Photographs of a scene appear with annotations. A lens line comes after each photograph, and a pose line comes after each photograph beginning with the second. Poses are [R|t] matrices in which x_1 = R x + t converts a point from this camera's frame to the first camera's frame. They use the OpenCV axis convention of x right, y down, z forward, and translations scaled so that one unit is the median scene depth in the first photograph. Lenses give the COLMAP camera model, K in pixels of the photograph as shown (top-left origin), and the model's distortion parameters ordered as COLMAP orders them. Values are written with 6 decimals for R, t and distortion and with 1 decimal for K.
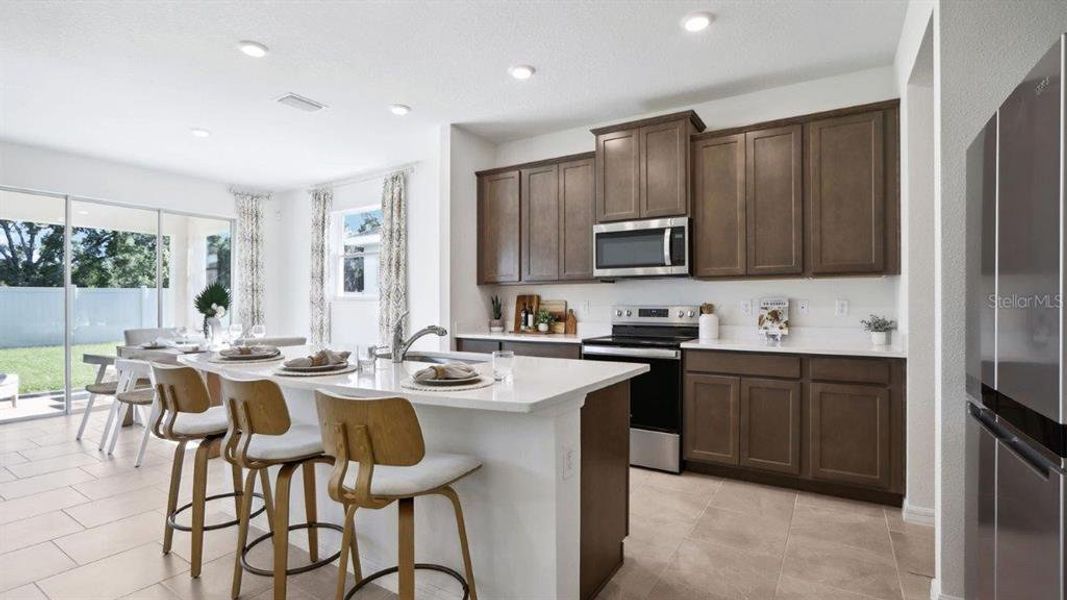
lens RADIAL K [[498.9, 0, 536.1], [0, 498.9, 305.7], [0, 0, 1]] dist [-0.055563, 0.020202]
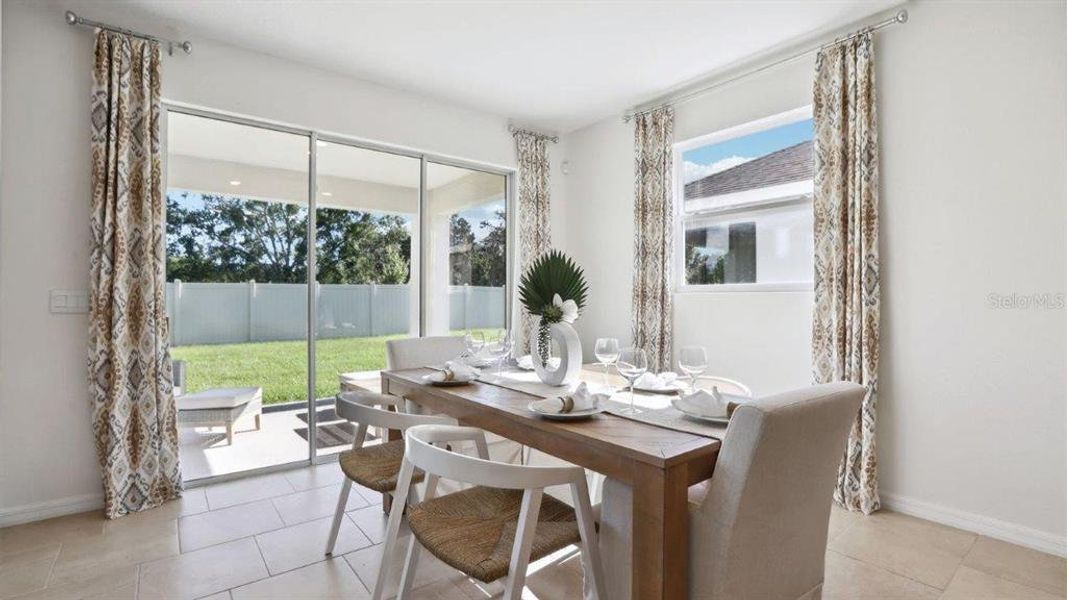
lens RADIAL K [[498.9, 0, 536.1], [0, 498.9, 305.7], [0, 0, 1]] dist [-0.055563, 0.020202]
pose [[0.940689, 0.004445, -0.339241, -0.346883], [-0.002635, 0.999980, 0.005796, 0.002603], [0.339260, -0.004558, 0.940682, 0.360747]]
